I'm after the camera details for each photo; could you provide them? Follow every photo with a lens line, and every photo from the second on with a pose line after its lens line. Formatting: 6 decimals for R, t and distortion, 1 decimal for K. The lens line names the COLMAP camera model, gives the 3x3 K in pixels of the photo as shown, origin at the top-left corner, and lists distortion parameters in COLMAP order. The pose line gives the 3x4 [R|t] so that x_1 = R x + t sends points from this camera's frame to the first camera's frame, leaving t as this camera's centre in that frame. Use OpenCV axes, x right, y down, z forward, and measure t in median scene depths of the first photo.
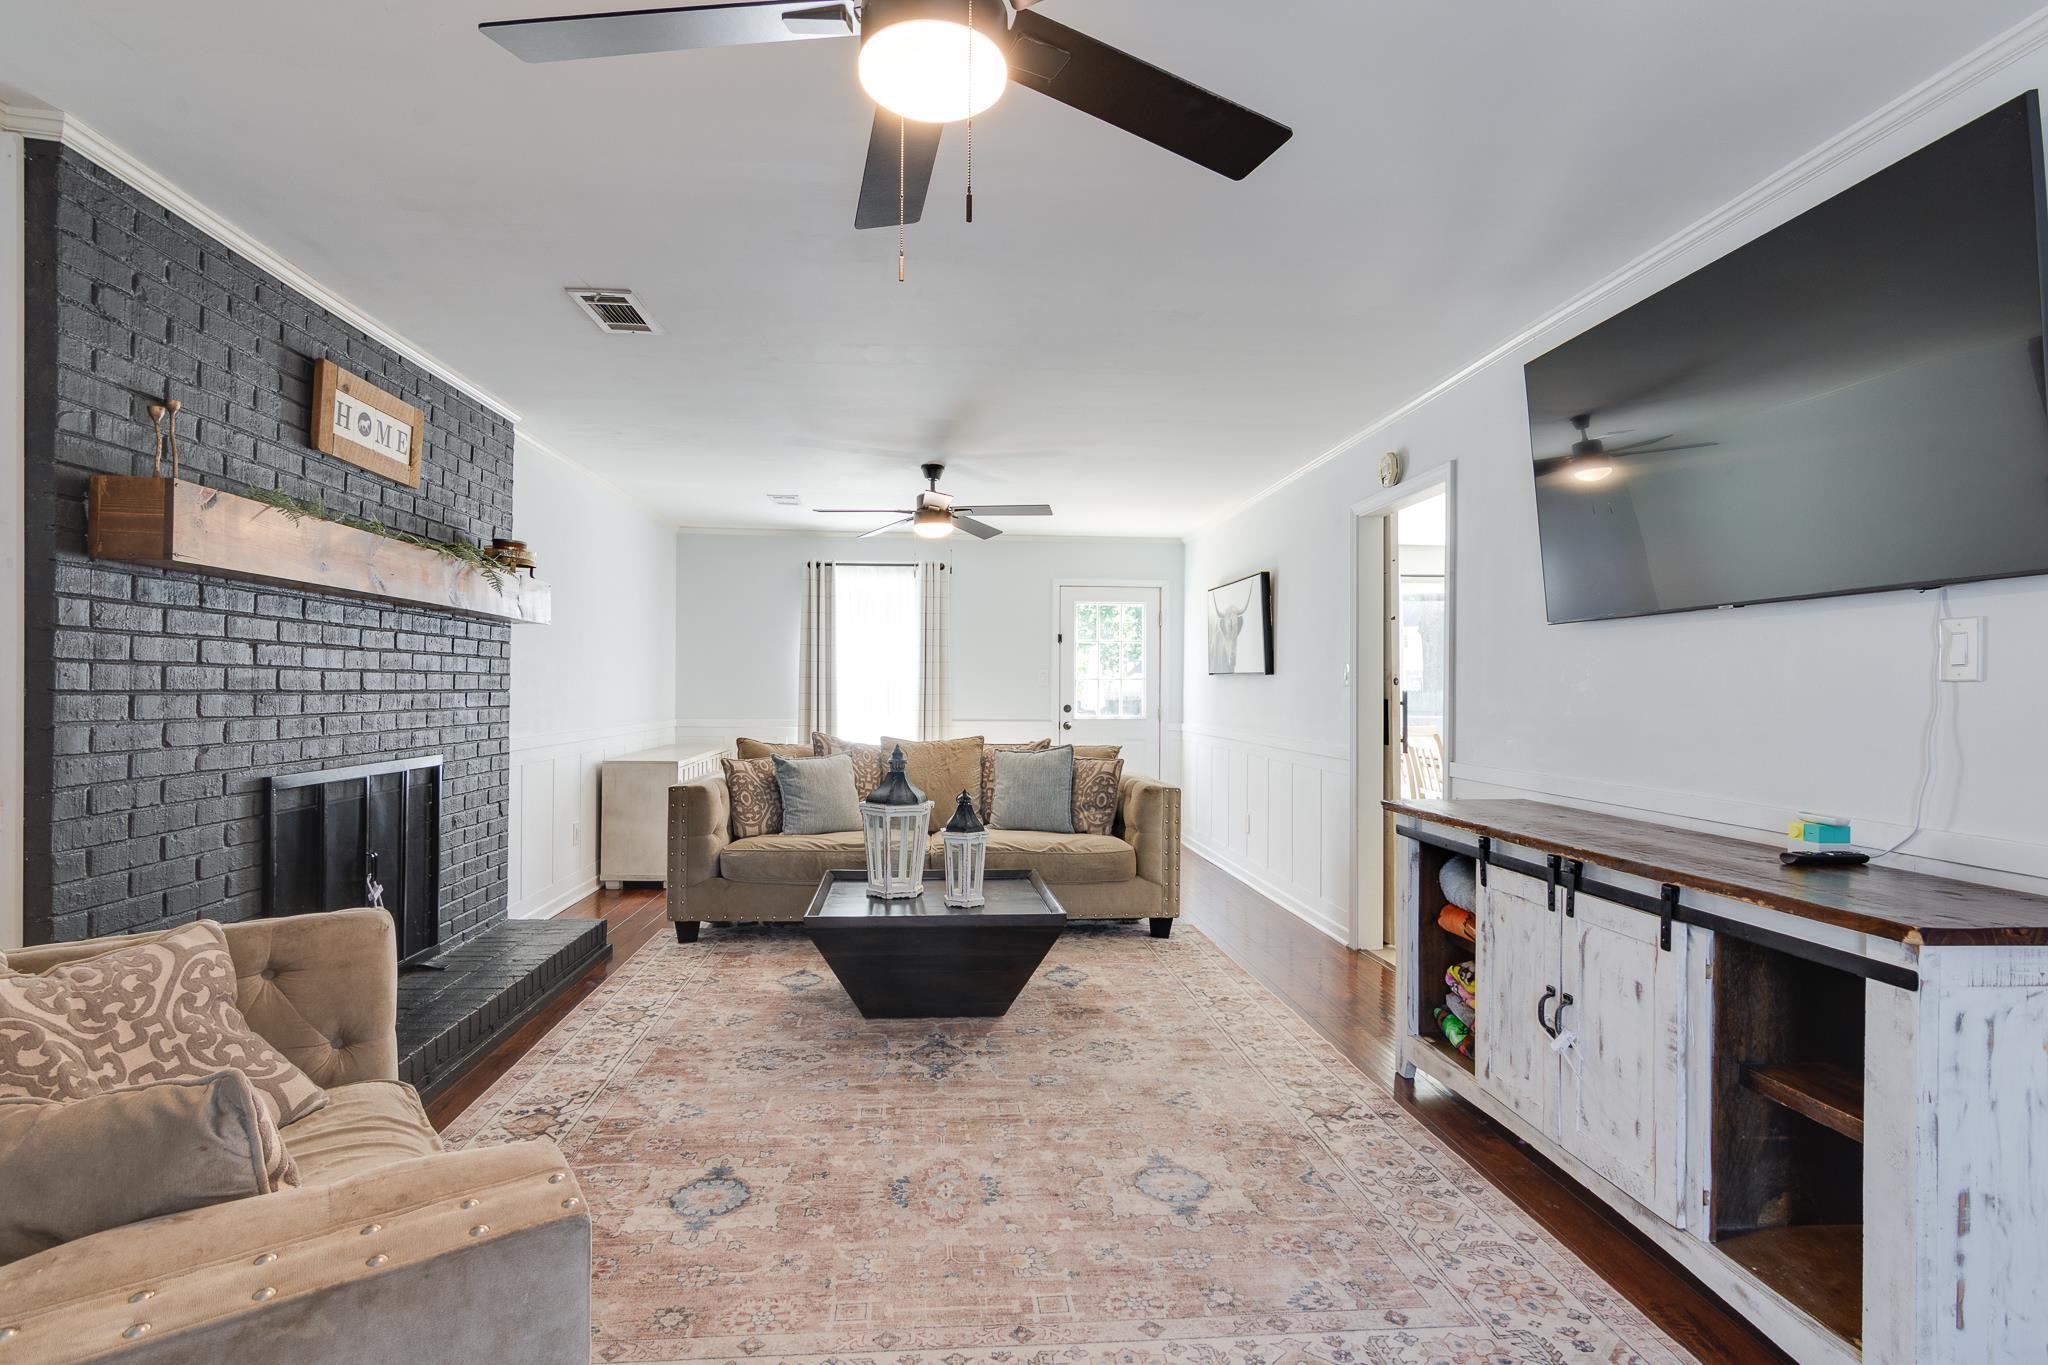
lens RADIAL K [[1057.5, 0, 1027.8], [0, 1057.5, 685.2], [0, 0, 1]] dist [0.024920, 0.002077]
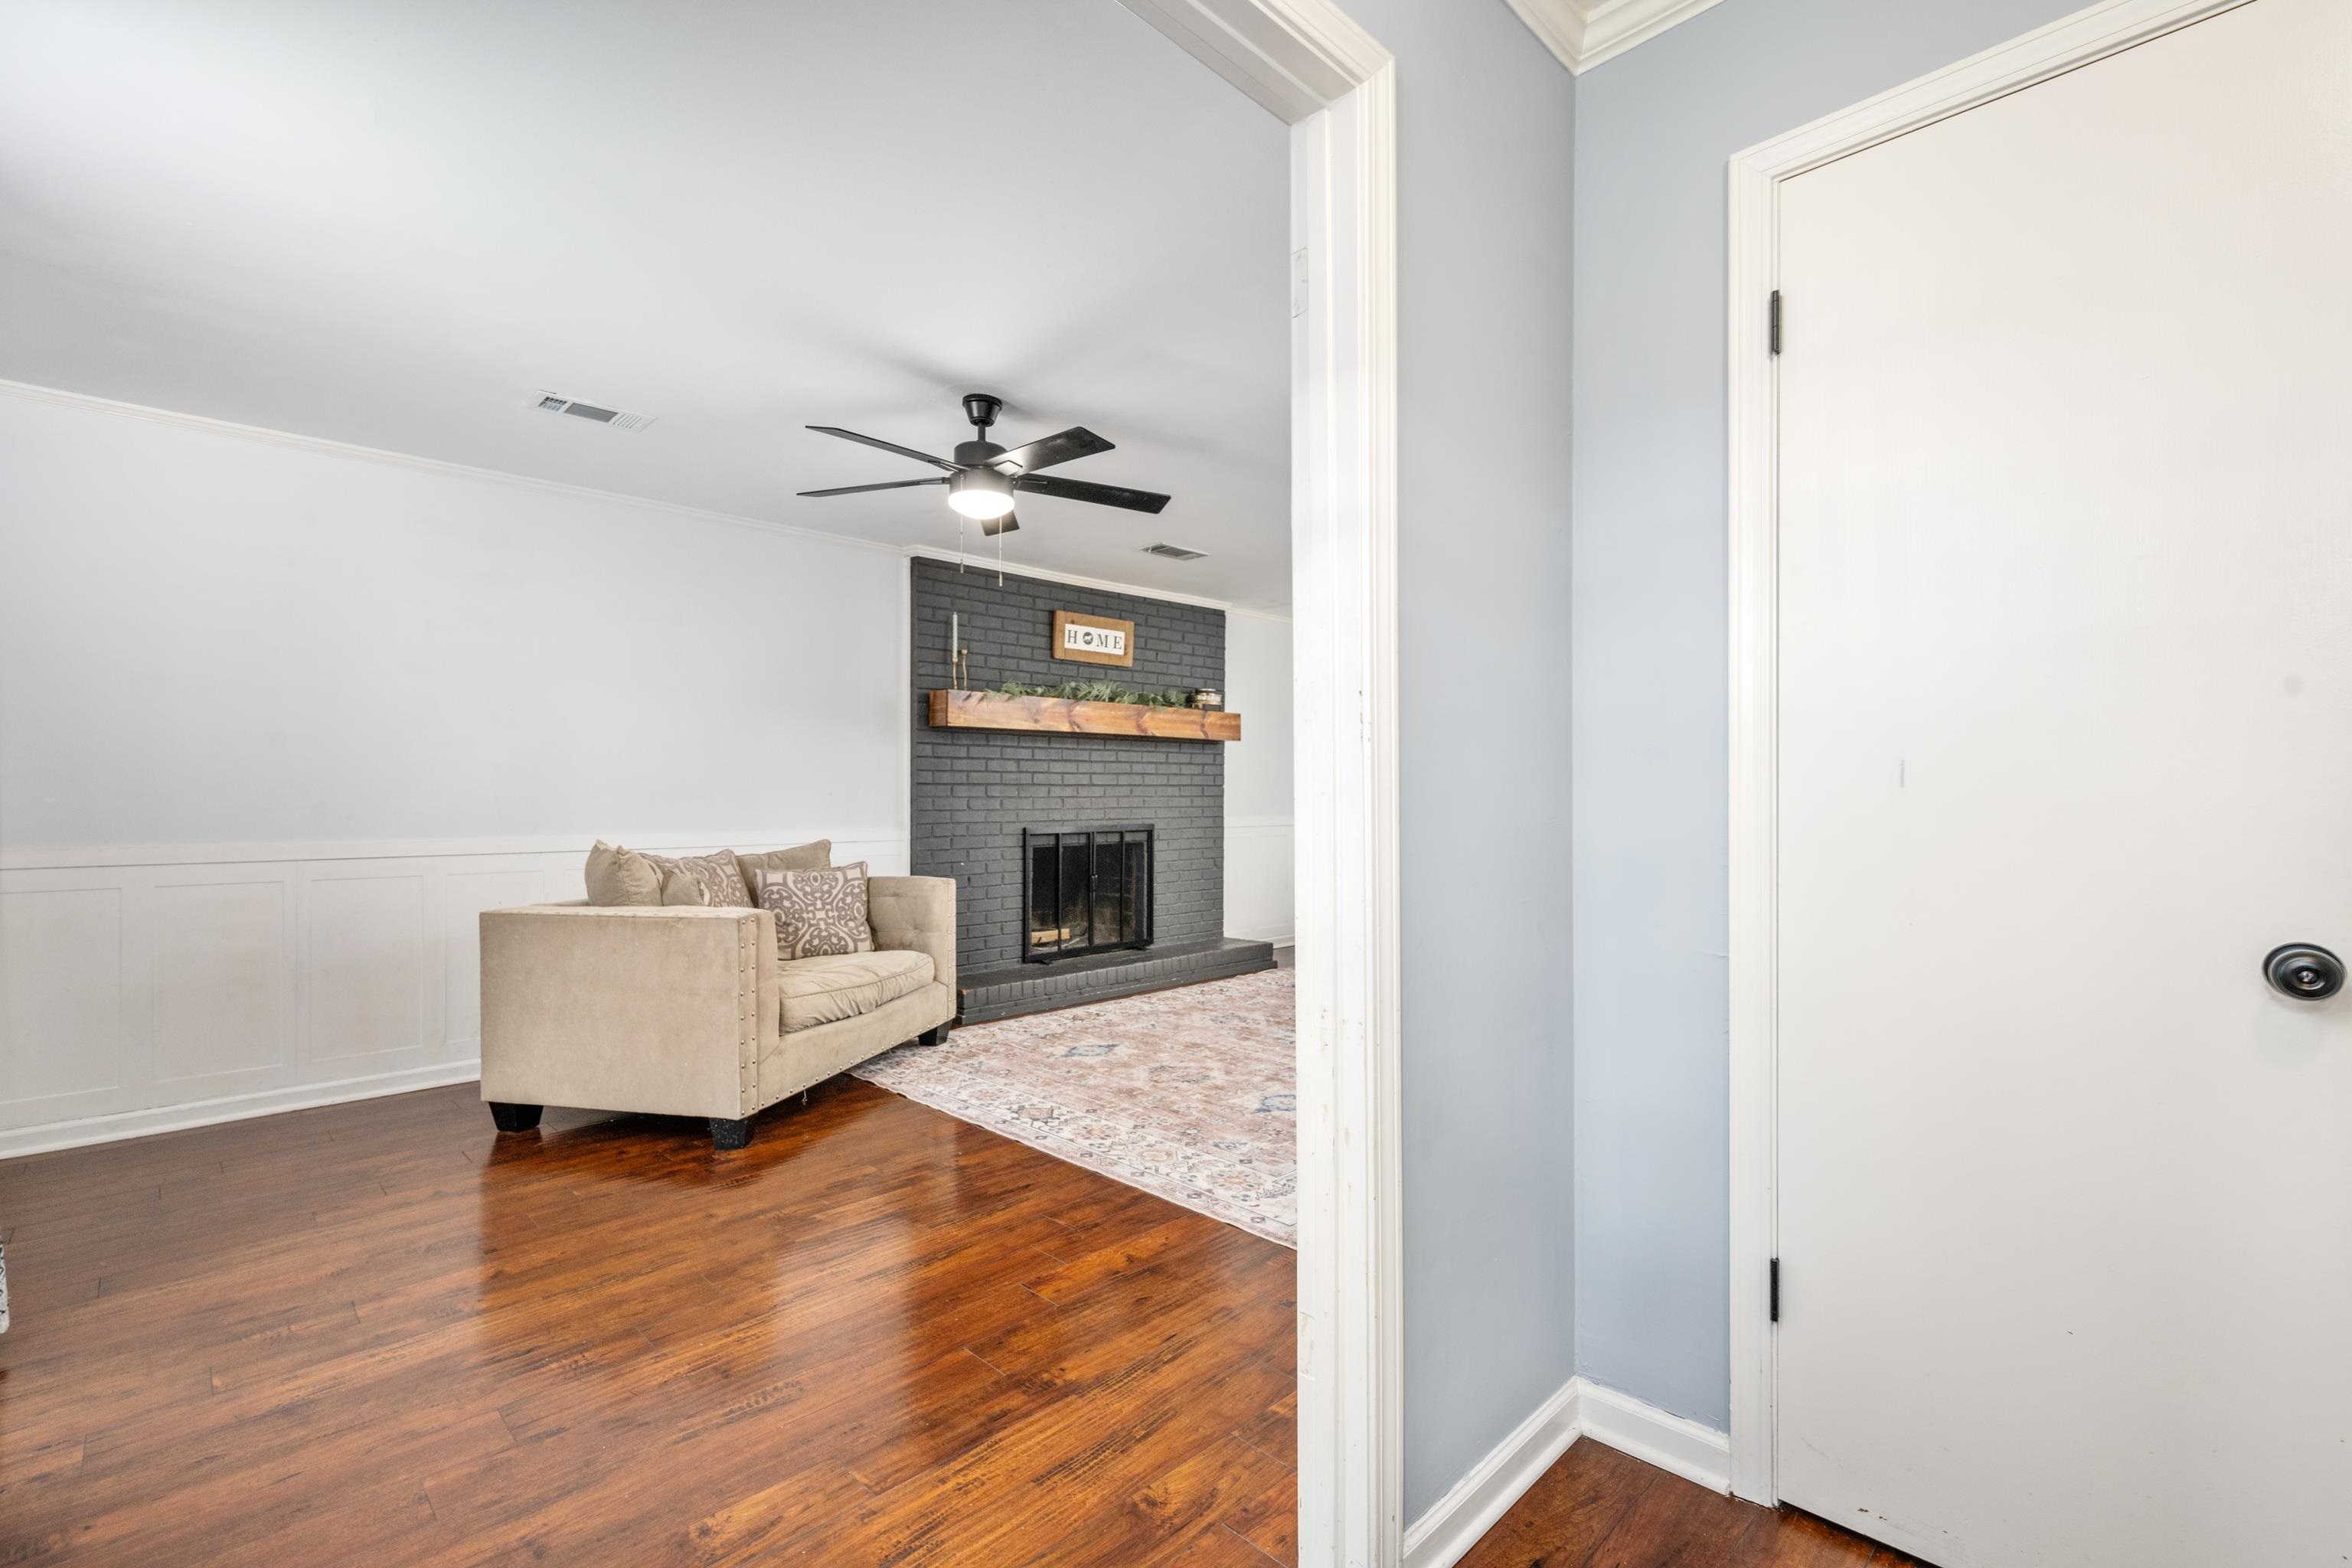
lens RADIAL K [[1043.1, 0, 1162.8], [0, 1043.1, 798.9], [0, 0, 1]] dist [-0.000012, -0.000225]
pose [[0.650785, -0.002541, -0.759258, 0.925554], [0.008299, 0.999958, 0.003767, 0.027187], [0.759217, -0.008753, 0.650779, -0.069486]]
